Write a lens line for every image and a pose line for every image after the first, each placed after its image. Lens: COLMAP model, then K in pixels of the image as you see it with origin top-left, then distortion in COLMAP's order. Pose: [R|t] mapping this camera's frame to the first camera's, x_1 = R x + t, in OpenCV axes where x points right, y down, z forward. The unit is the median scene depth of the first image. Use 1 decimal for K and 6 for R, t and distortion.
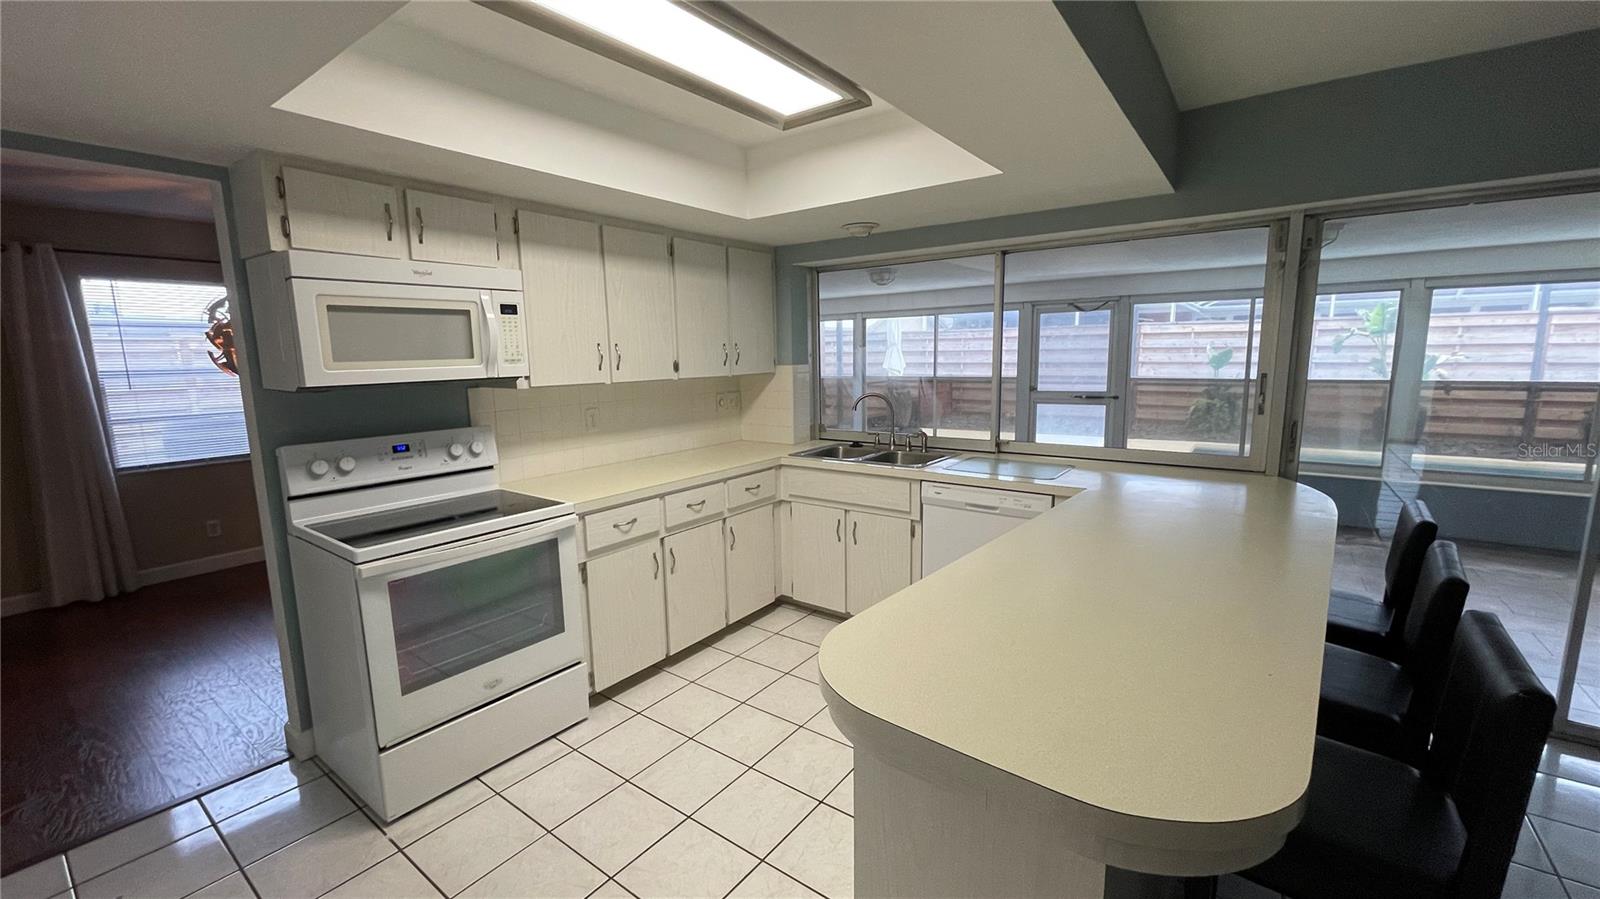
lens RADIAL K [[645.7, 0, 796.8], [0, 645.7, 451.3], [0, 0, 1]] dist [0.002994, -0.000086]
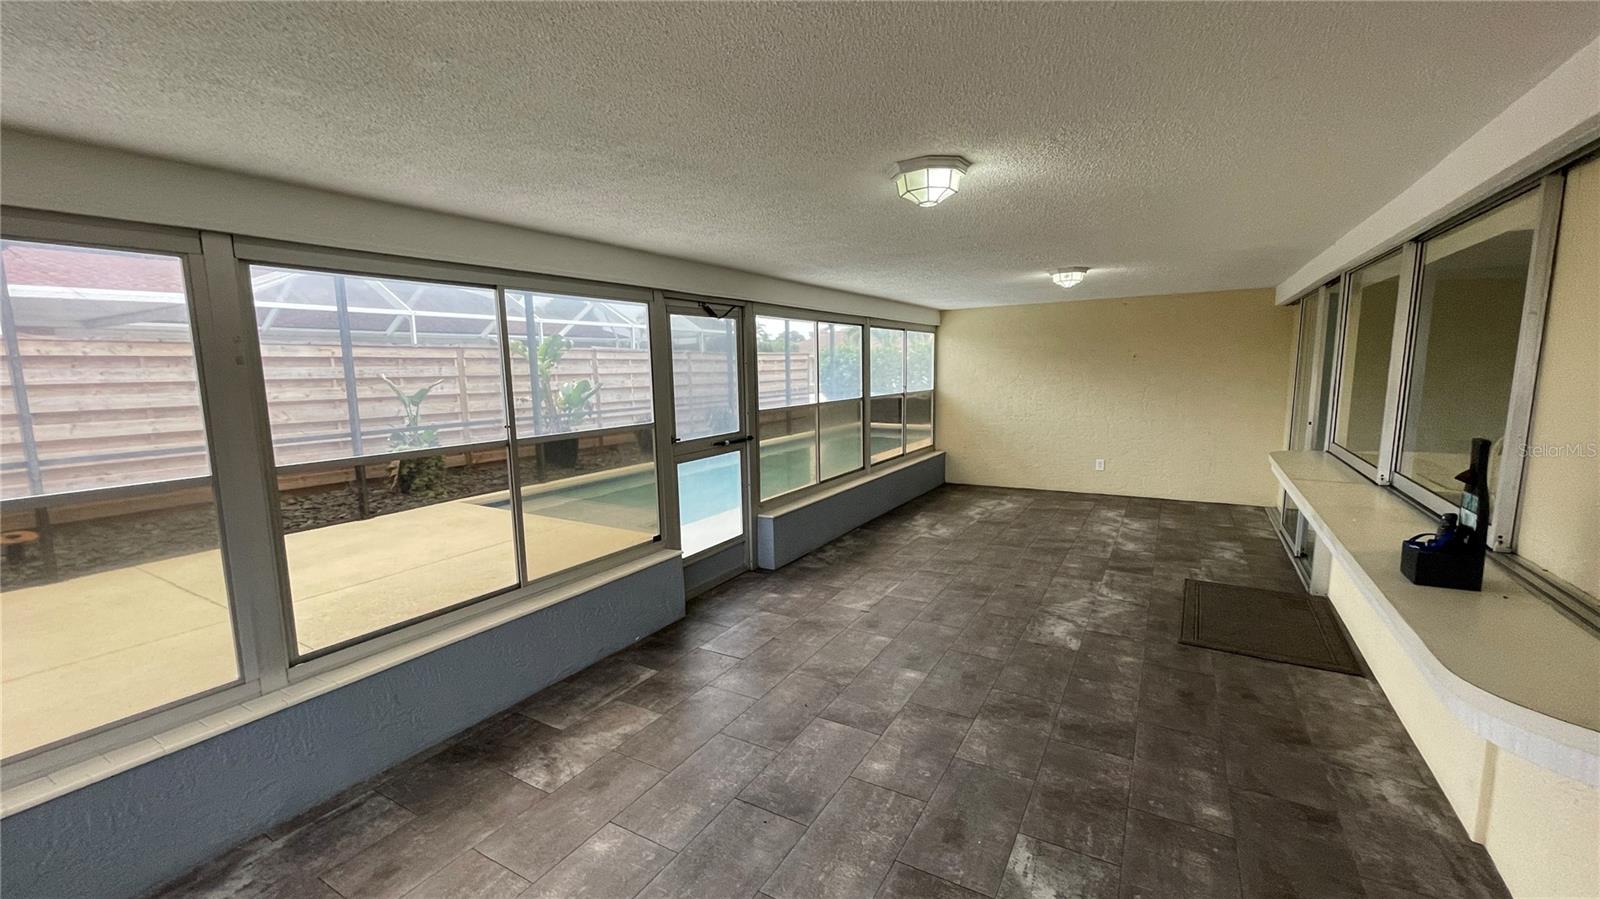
lens RADIAL K [[645.7, 0, 794.2], [0, 645.7, 454.7], [0, 0, 1]] dist [0.002994, -0.000086]
pose [[-0.097165, -0.119713, 0.988042, -0.233930], [0.171724, 0.975834, 0.135122, -0.147970], [-0.980342, 0.182800, -0.074260, 0.956257]]
